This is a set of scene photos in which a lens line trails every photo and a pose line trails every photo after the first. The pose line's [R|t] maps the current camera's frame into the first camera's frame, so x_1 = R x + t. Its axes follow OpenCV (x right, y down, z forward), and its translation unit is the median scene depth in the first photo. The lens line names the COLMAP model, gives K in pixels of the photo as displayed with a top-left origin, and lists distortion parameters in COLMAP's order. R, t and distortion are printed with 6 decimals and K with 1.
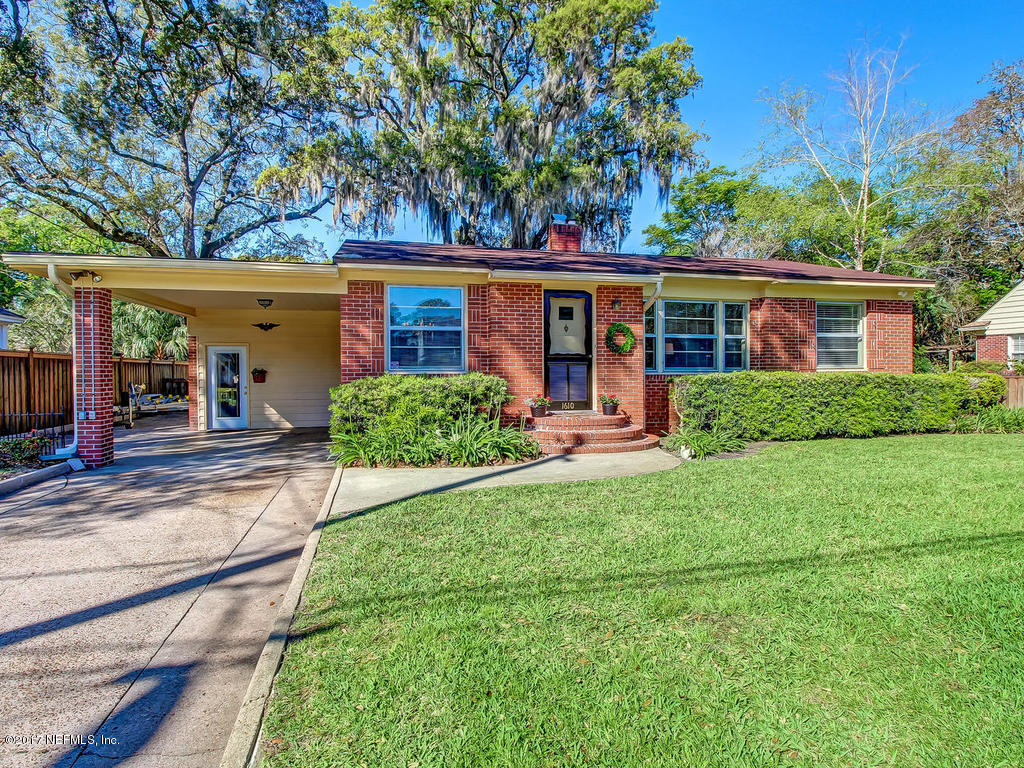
lens RADIAL K [[540.7, 0, 512.3], [0, 540.7, 385.4], [0, 0, 1]] dist [-0.001997, -0.001628]
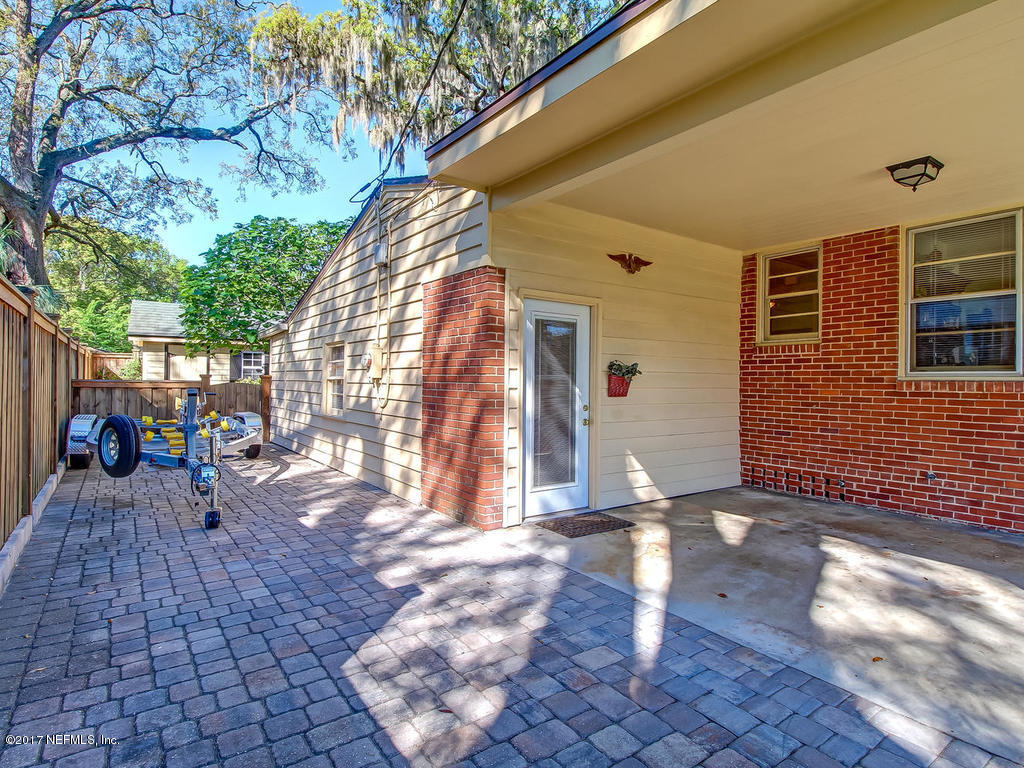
lens RADIAL K [[537.9, 0, 514.6], [0, 537.9, 382.5], [0, 0, 1]] dist [0.000715, 0.000731]
pose [[0.937548, 0.011270, 0.347674, -0.863095], [-0.006254, 0.999860, -0.015548, -0.011979], [-0.347800, 0.012403, 0.937487, 0.814322]]
